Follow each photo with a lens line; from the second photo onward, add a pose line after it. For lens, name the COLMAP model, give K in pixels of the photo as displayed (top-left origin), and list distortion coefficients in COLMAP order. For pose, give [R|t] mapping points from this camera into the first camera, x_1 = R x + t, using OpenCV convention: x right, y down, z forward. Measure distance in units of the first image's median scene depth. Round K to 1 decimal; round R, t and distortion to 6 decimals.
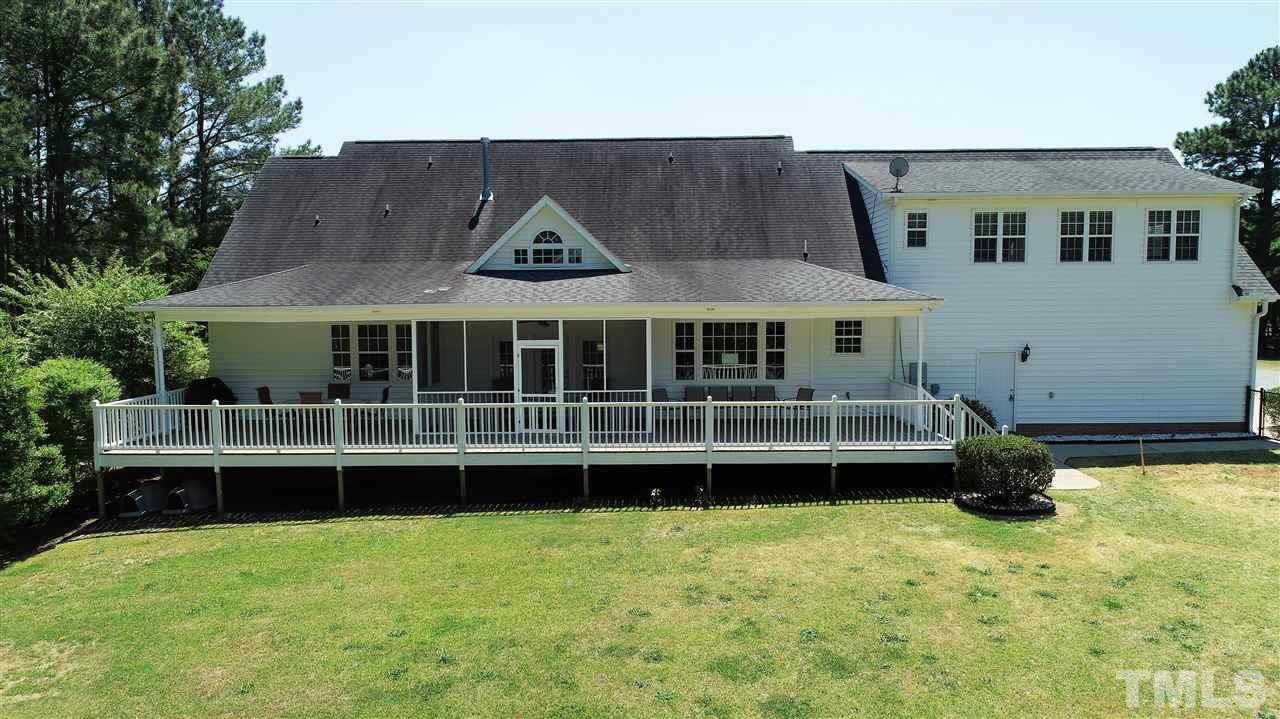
lens RADIAL K [[866.5, 0, 640.0], [0, 866.5, 359.5], [0, 0, 1]] dist [-0.003448, -0.003454]
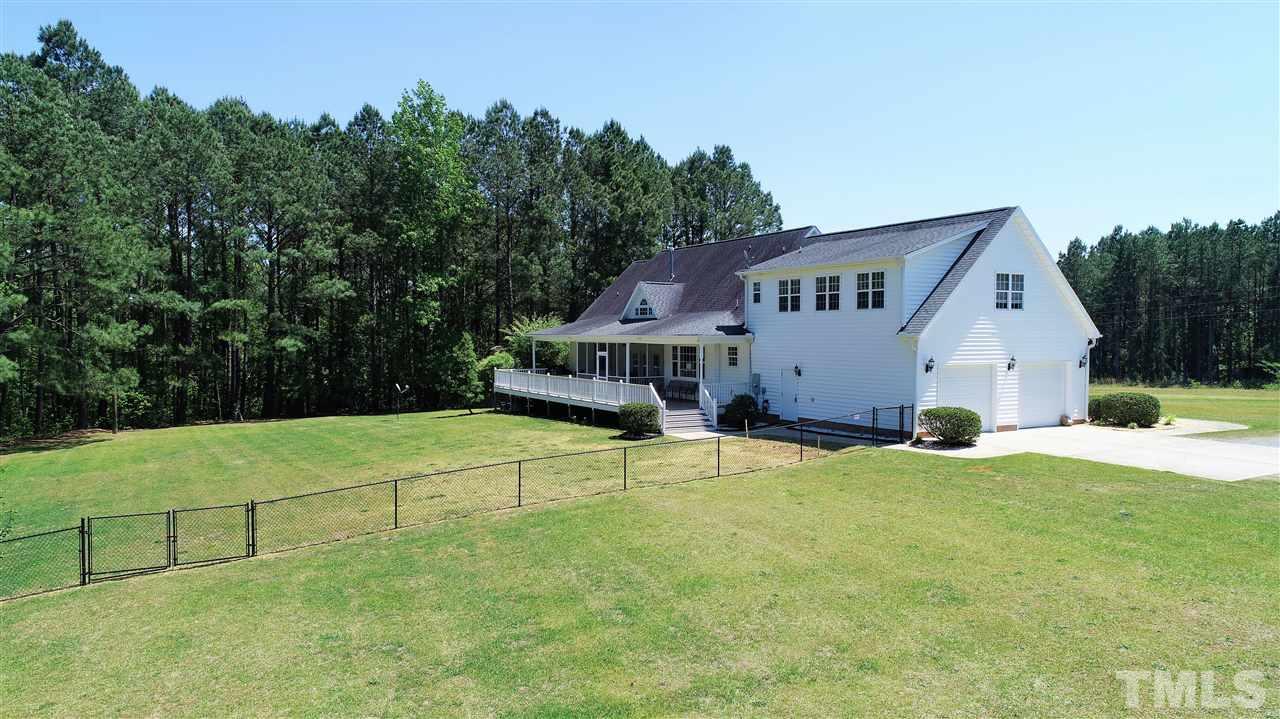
lens RADIAL K [[866.5, 0, 640.0], [0, 866.5, 359.5], [0, 0, 1]] dist [-0.003448, -0.003454]
pose [[0.501107, 0.034955, -0.864679, 1.632149], [-0.061995, 0.998067, 0.004420, -0.016553], [0.863162, 0.051391, 0.502306, -0.009347]]
